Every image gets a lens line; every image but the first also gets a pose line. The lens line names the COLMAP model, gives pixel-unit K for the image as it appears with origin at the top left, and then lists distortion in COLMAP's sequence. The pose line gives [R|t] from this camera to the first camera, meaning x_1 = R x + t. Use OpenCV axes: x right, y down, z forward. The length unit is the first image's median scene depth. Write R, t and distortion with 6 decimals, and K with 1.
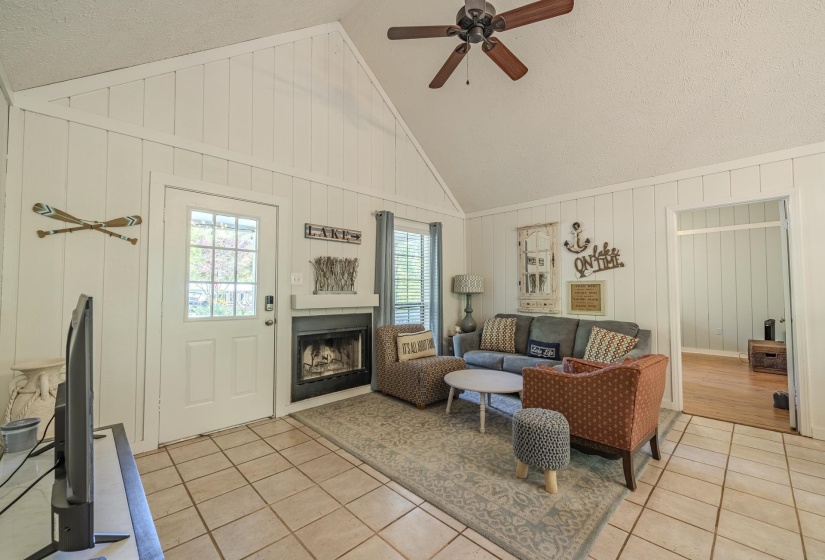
lens RADIAL K [[339.0, 0, 412.5], [0, 339.0, 280.0], [0, 0, 1]] dist [0.000074, -0.000113]
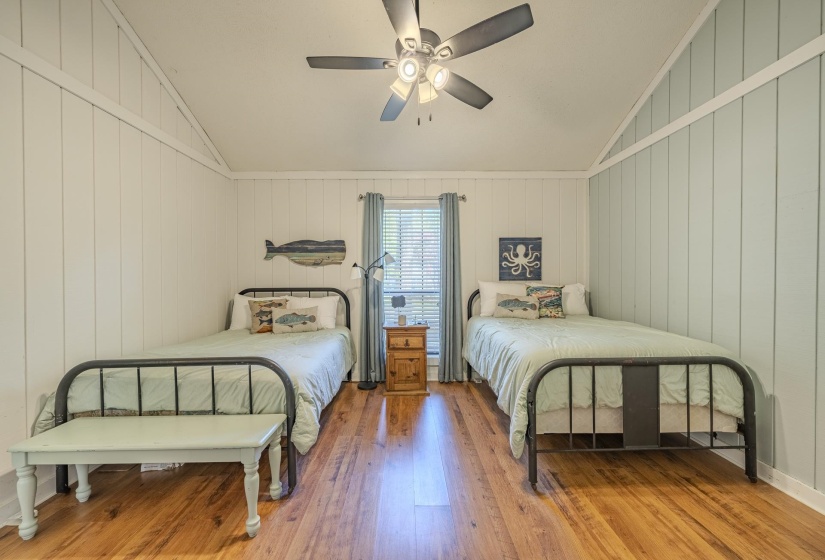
lens RADIAL K [[333.9, 0, 411.7], [0, 333.9, 280.6], [0, 0, 1]] dist [0.000510, -0.000038]
pose [[0.719178, 0.002181, -0.694823, 0.692308], [0.029184, 0.999018, 0.033343, 0.015012], [0.694213, -0.044258, 0.718408, 0.427122]]
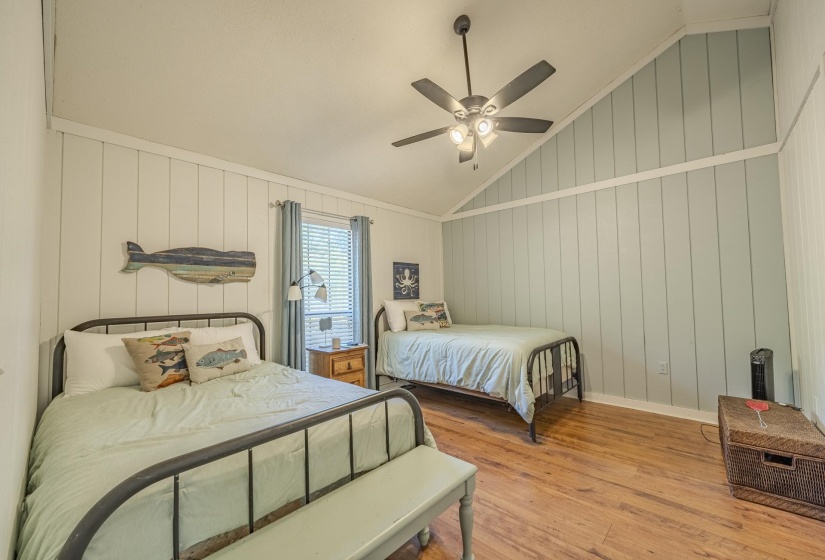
lens RADIAL K [[333.9, 0, 411.7], [0, 333.9, 280.6], [0, 0, 1]] dist [0.000510, -0.000038]
pose [[0.998870, -0.018828, 0.043640, 0.189618], [0.019346, 0.999747, -0.011466, 0.005810], [-0.043413, 0.012298, 0.998982, 0.191662]]
